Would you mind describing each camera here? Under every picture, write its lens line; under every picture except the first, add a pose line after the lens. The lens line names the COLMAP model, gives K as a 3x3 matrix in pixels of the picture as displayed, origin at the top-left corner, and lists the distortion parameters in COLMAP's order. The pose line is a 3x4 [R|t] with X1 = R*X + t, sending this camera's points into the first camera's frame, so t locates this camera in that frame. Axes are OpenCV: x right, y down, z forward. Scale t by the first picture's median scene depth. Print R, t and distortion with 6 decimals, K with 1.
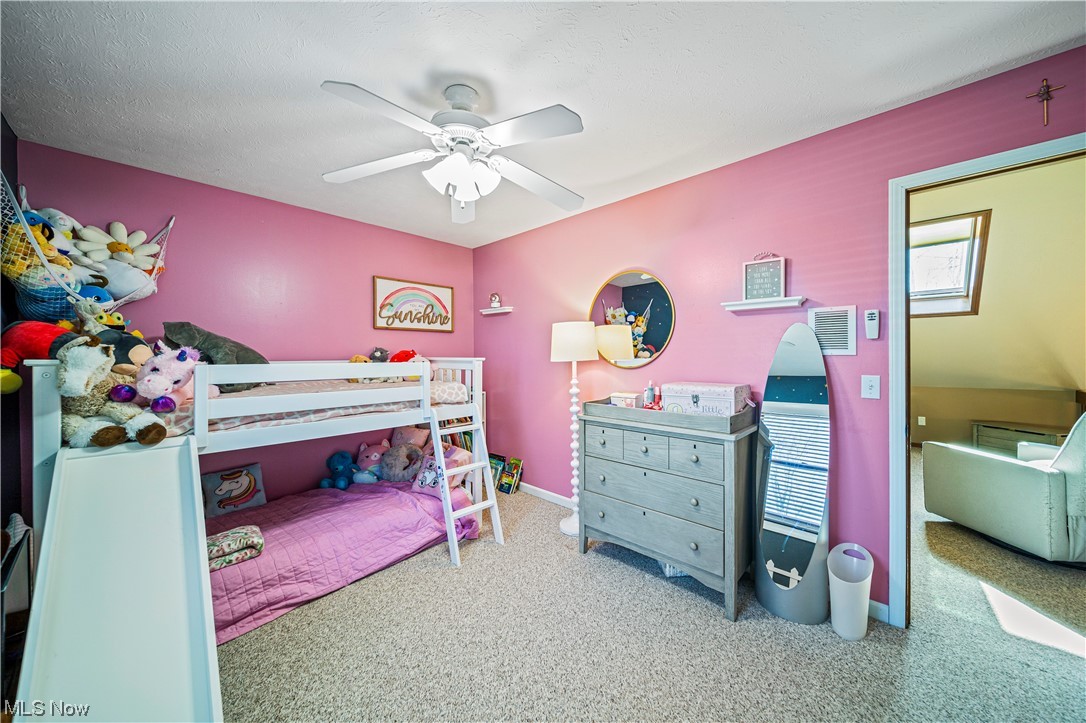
lens RADIAL K [[379.2, 0, 540.7], [0, 379.2, 360.5], [0, 0, 1]] dist [-0.000594, 0.000265]
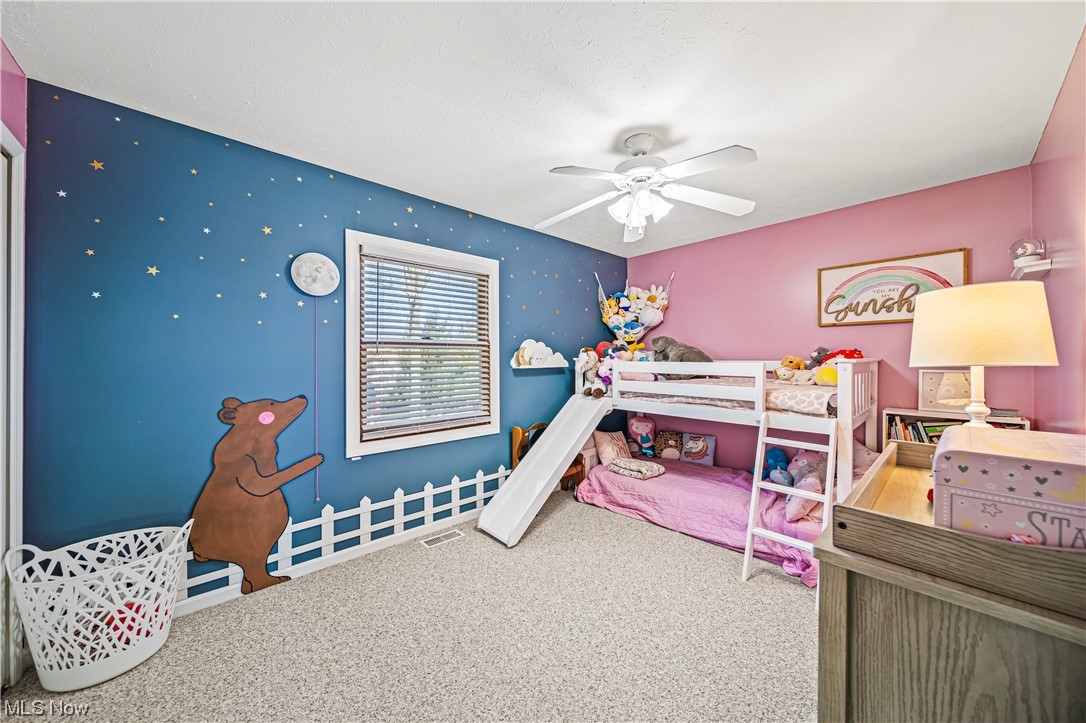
lens RADIAL K [[379.2, 0, 540.7], [0, 379.2, 360.5], [0, 0, 1]] dist [-0.000594, 0.000265]
pose [[-0.078191, 0.012028, -0.996866, 0.690136], [-0.010809, 0.999858, 0.012912, -0.008448], [0.996880, 0.011784, -0.078050, 0.523420]]
